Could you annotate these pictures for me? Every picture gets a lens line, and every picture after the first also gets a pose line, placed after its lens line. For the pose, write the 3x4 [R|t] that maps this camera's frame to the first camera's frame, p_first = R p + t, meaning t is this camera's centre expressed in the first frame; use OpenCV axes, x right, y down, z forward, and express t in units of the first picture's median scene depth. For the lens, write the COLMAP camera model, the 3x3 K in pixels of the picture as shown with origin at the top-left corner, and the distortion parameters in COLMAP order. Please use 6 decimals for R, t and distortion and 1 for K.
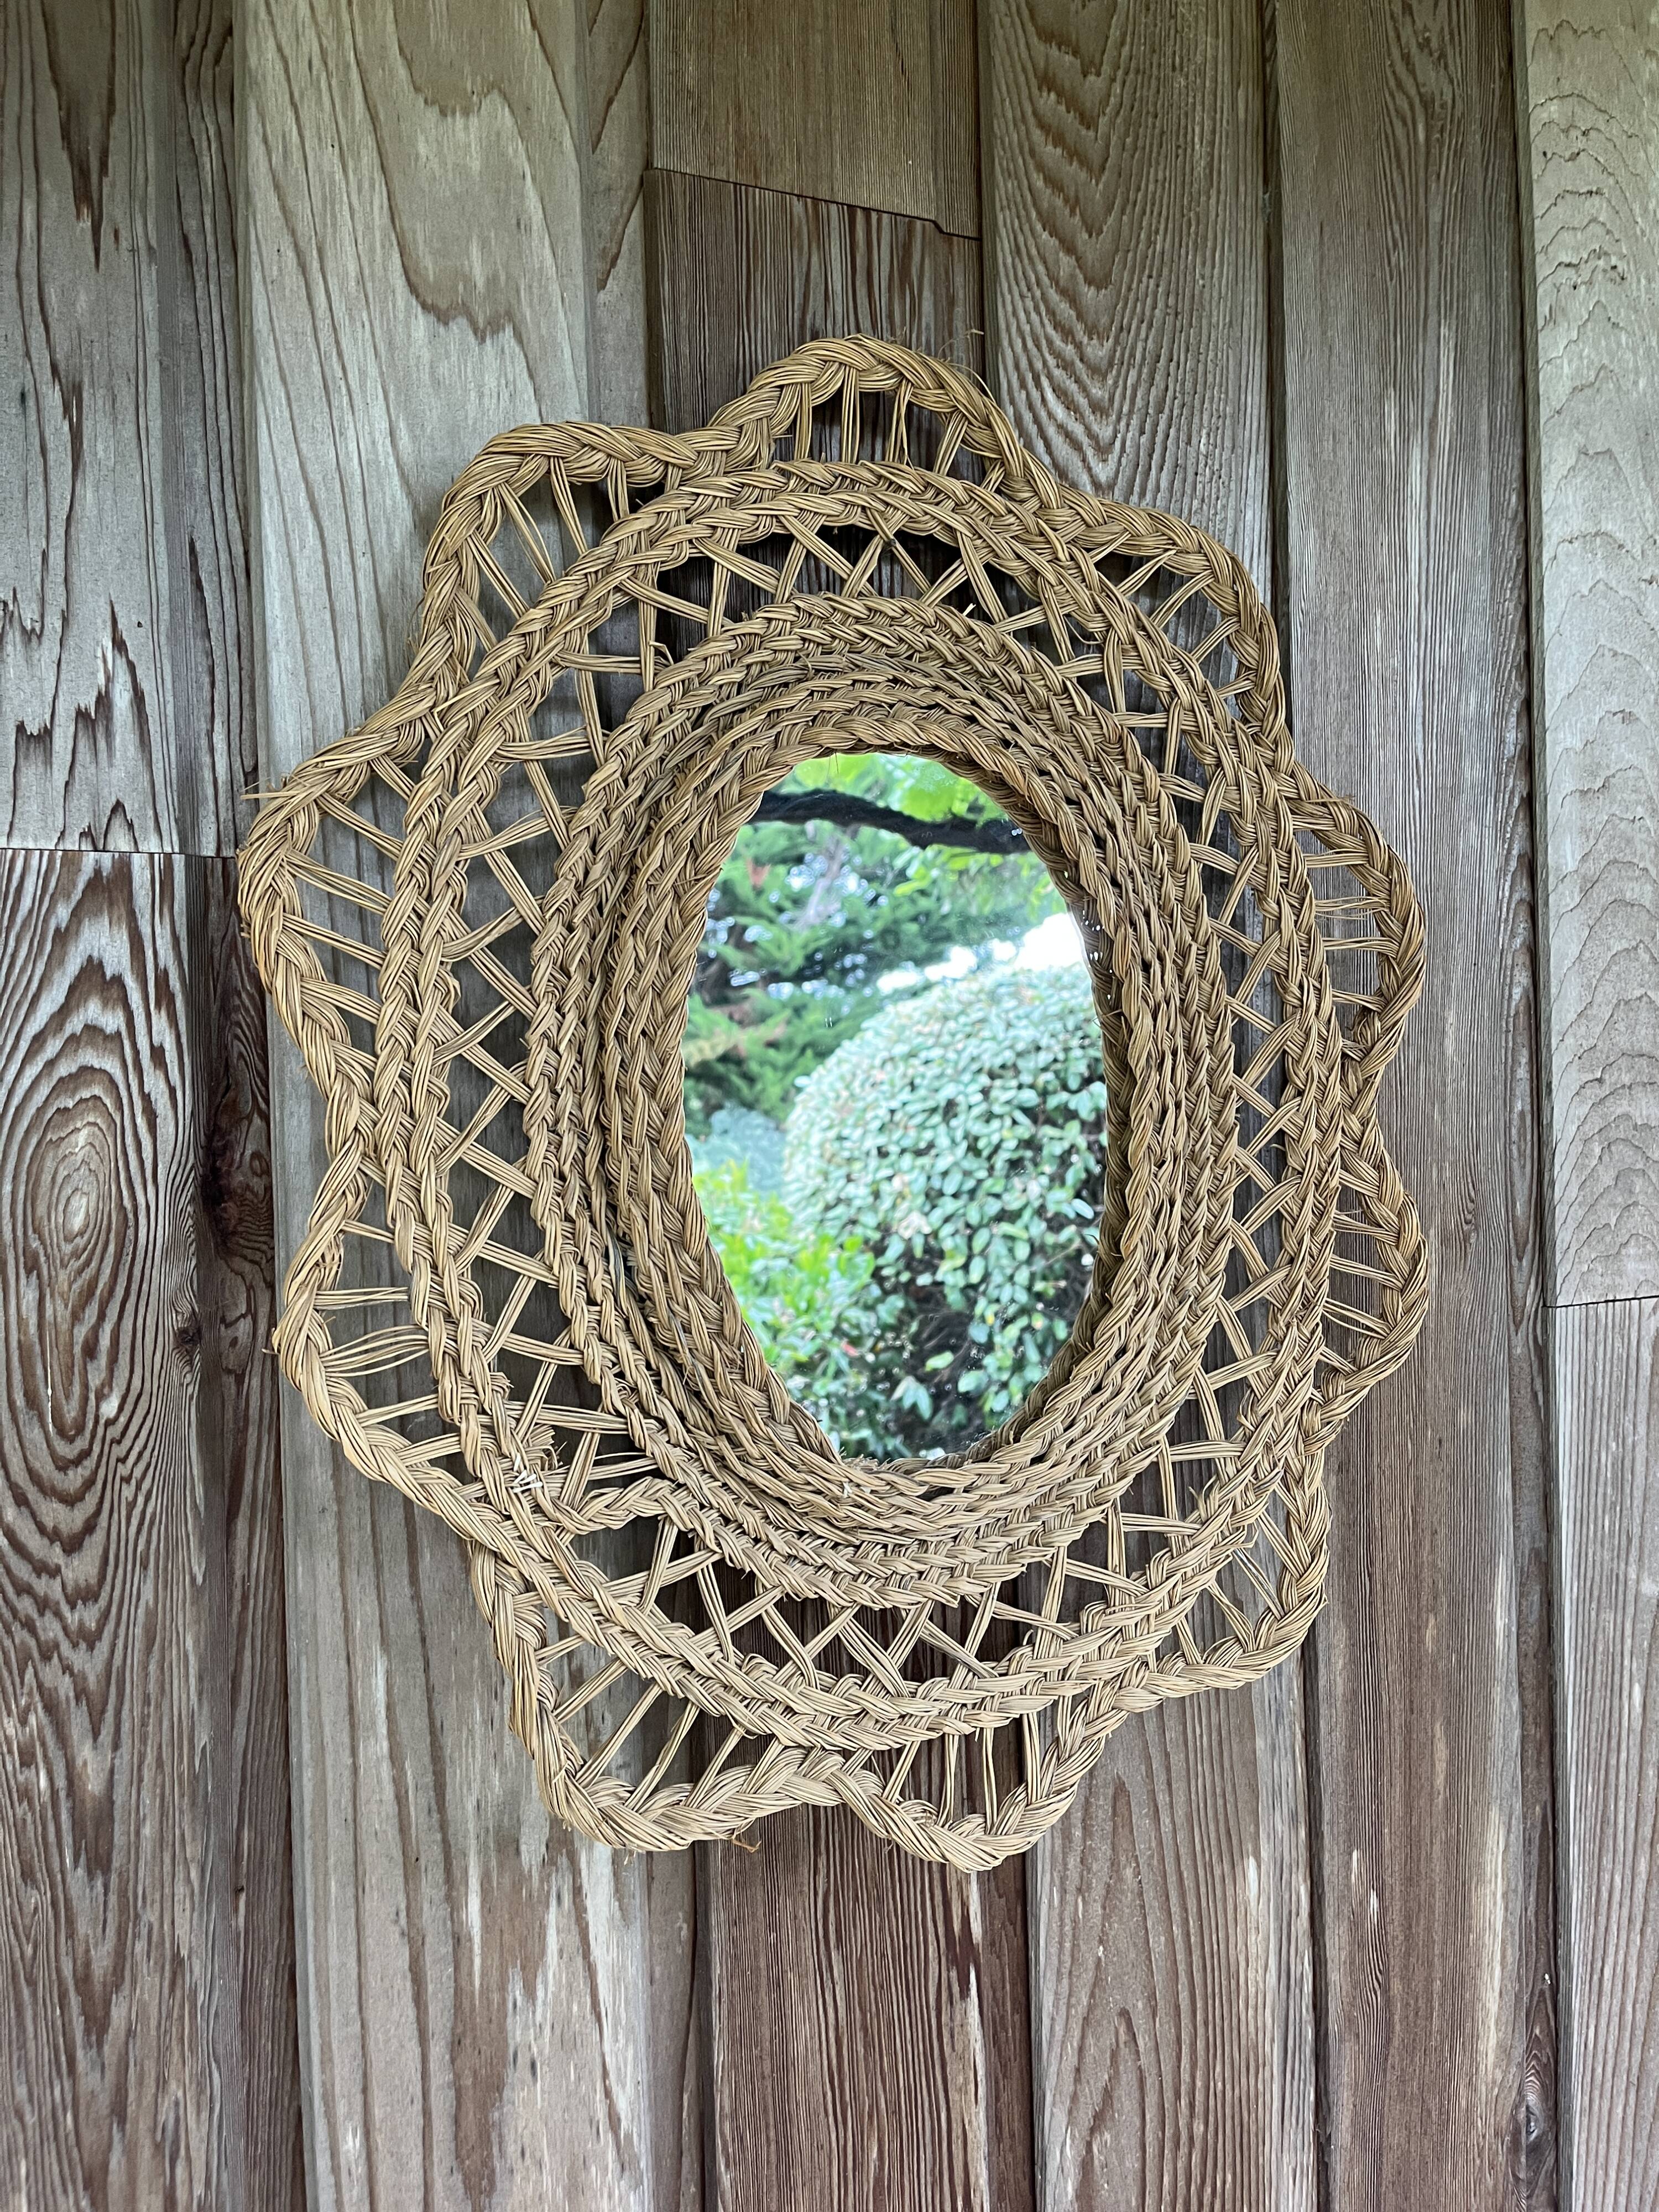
lens RADIAL K [[1678.9, 0, 839.7], [0, 1678.9, 1086.4], [0, 0, 1]] dist [0.035908, -0.029241]
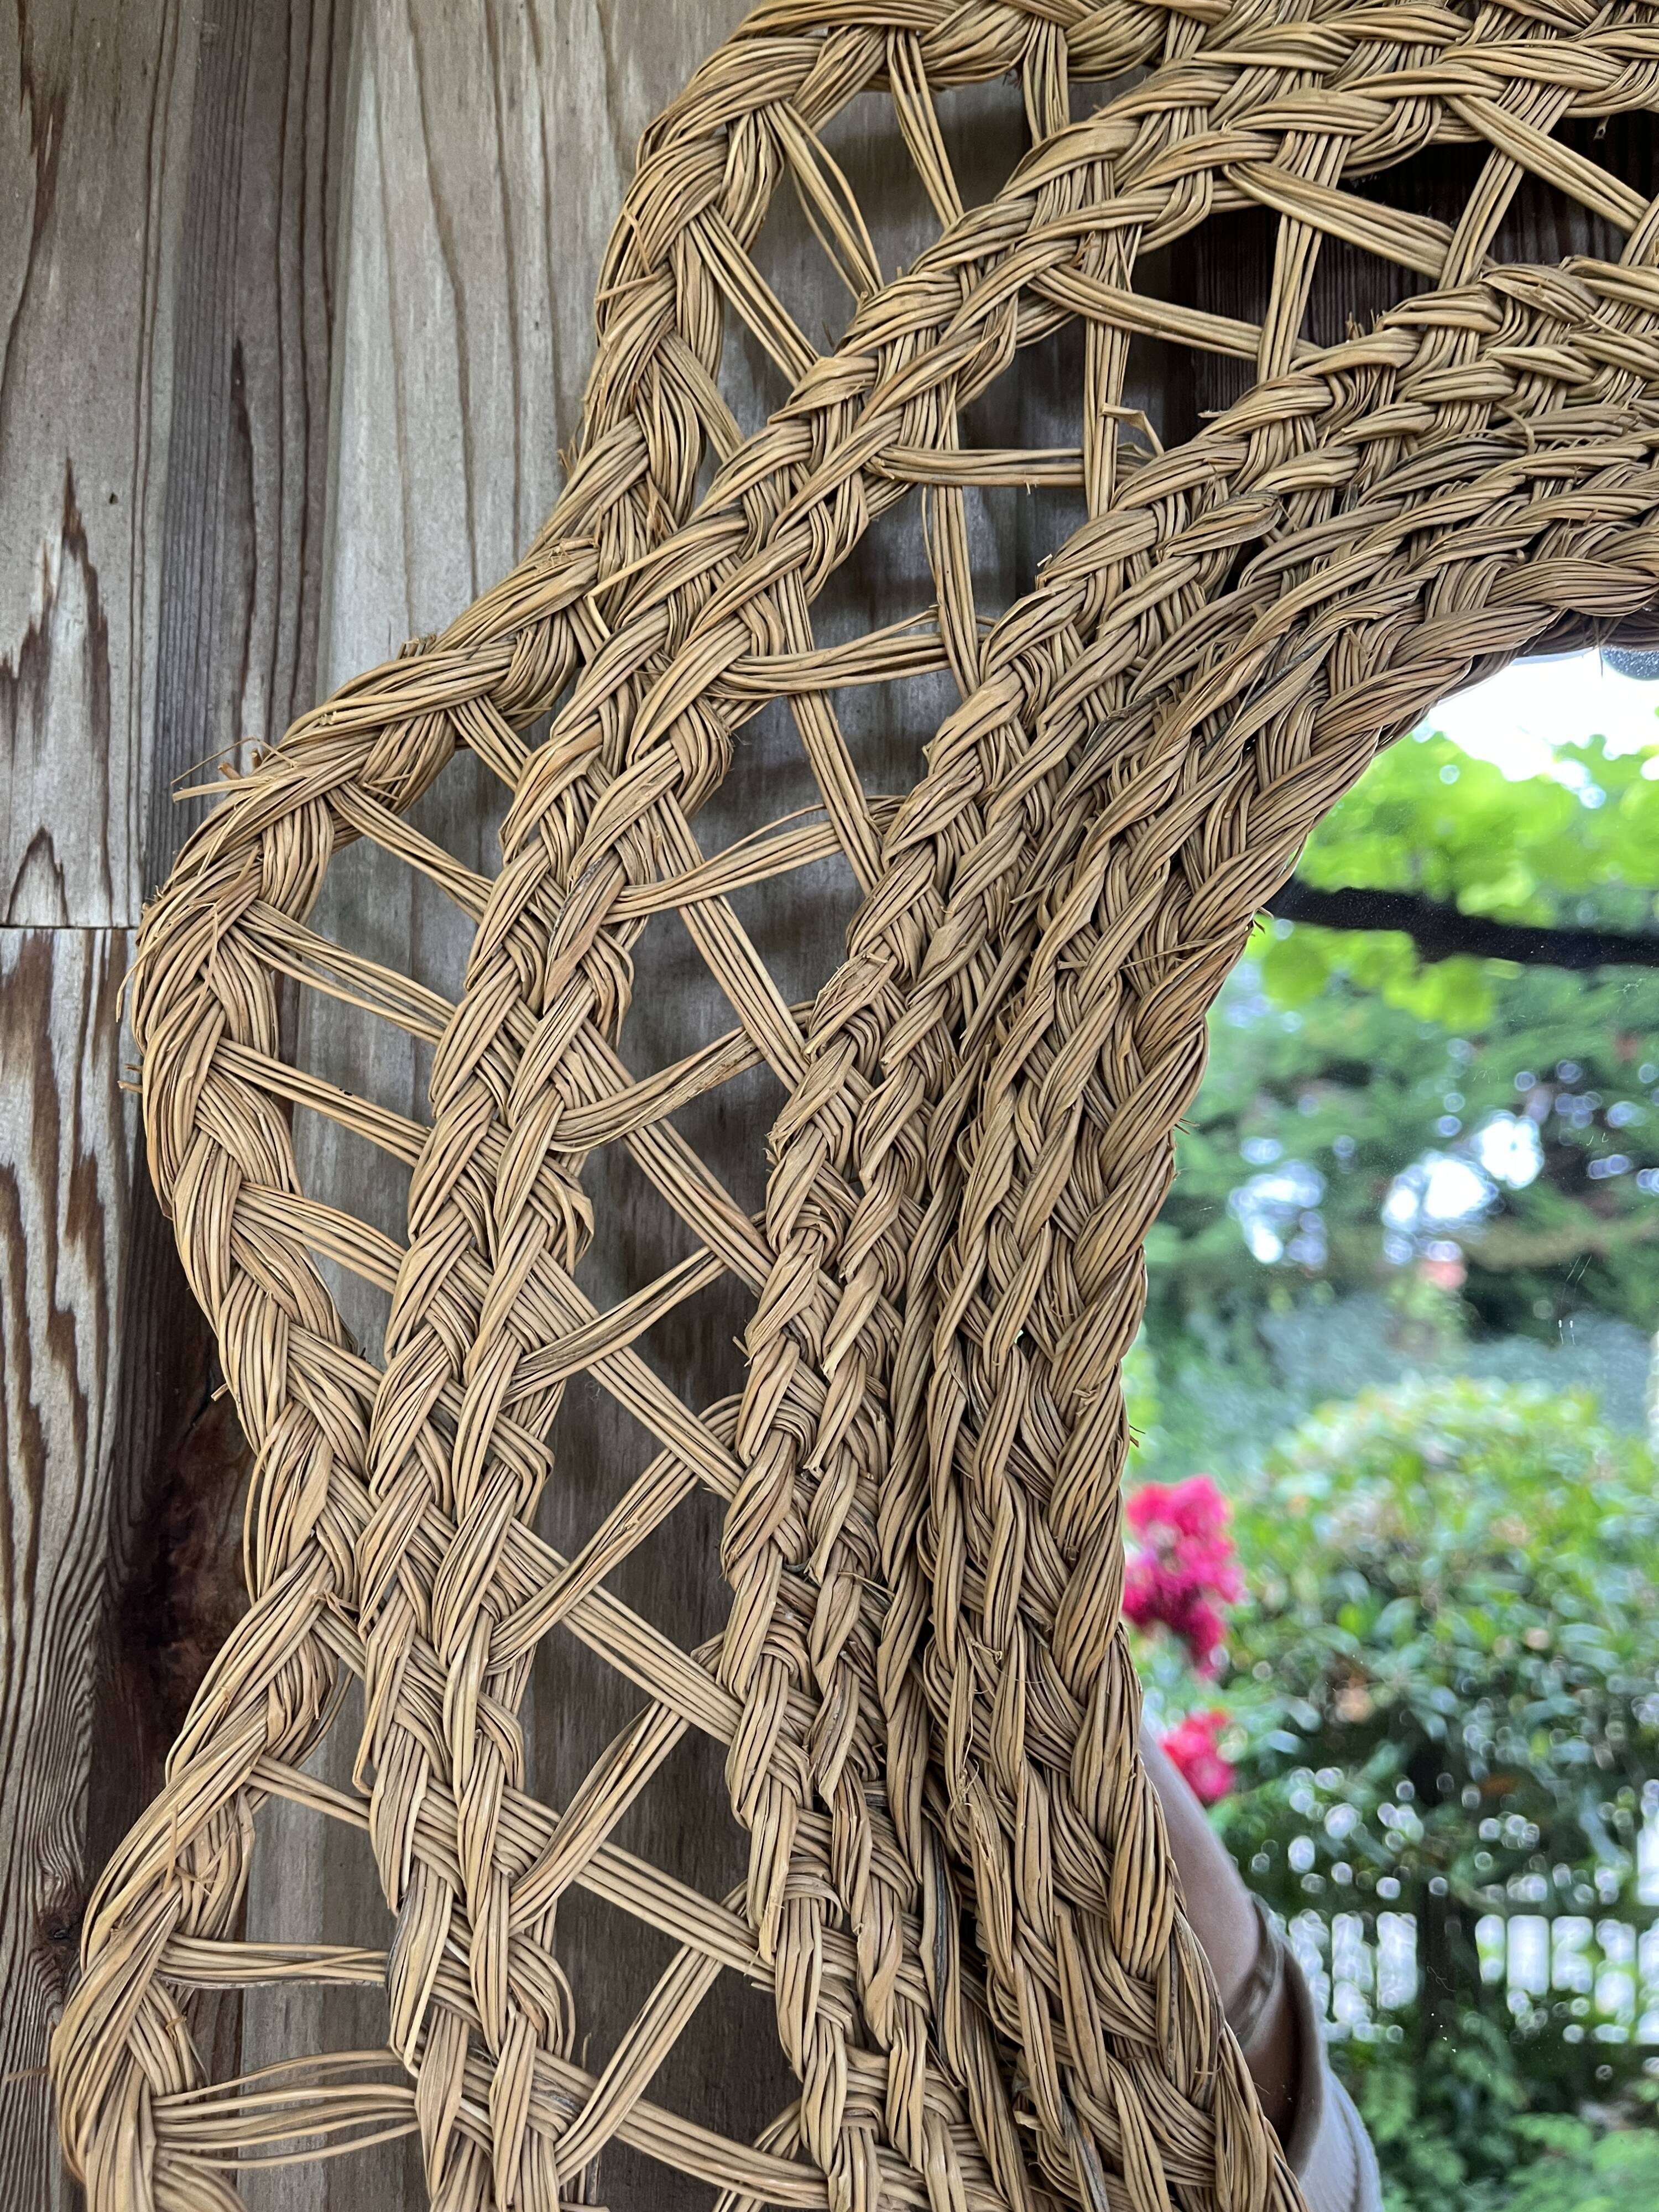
lens RADIAL K [[1695.3, 0, 825.1], [0, 1695.3, 1094.7], [0, 0, 1]] dist [0.066644, -0.113368]
pose [[0.883947, 0.004092, -0.467568, 0.025729], [-0.053796, 0.994211, -0.093003, -0.047607], [0.464481, 0.107363, 0.879051, 0.594635]]
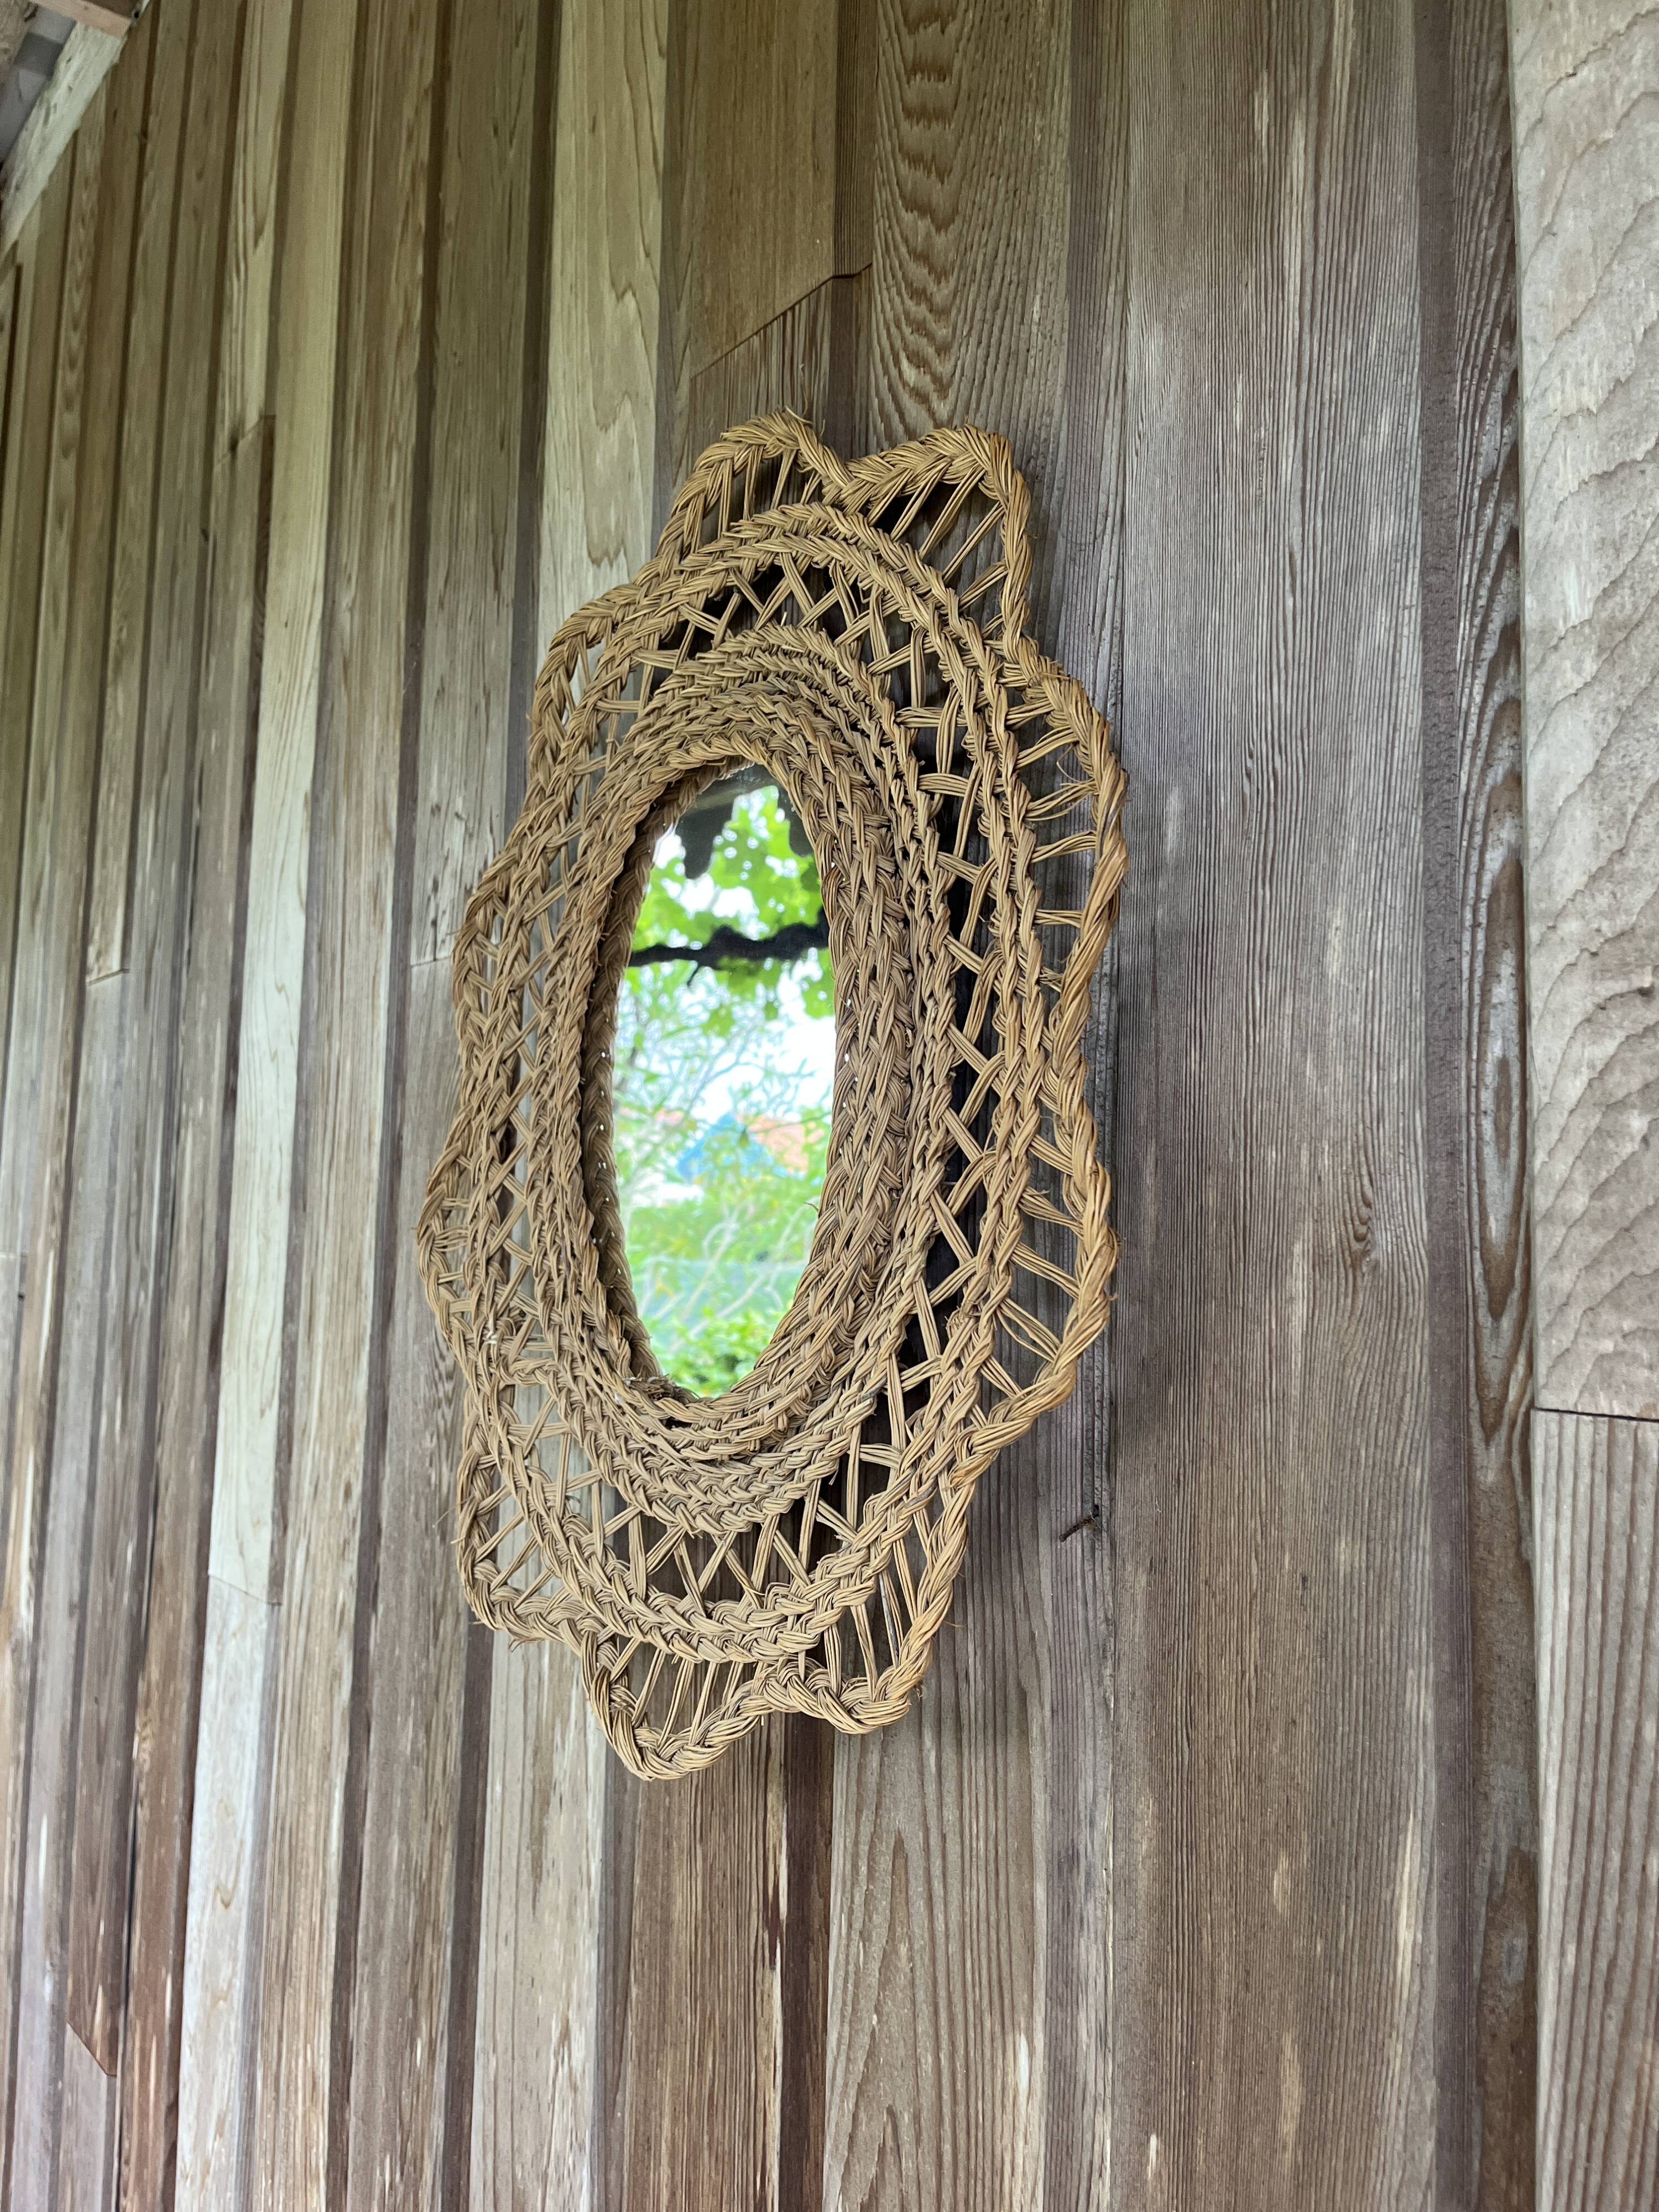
lens RADIAL K [[1684.6, 0, 827.3], [0, 1684.6, 1070.5], [0, 0, 1]] dist [0.055712, -0.066857]
pose [[0.244611, -0.065320, -0.967419, 1.198464], [-0.039986, 0.996200, -0.077374, 0.096286], [0.968797, 0.057609, 0.241069, 0.837275]]
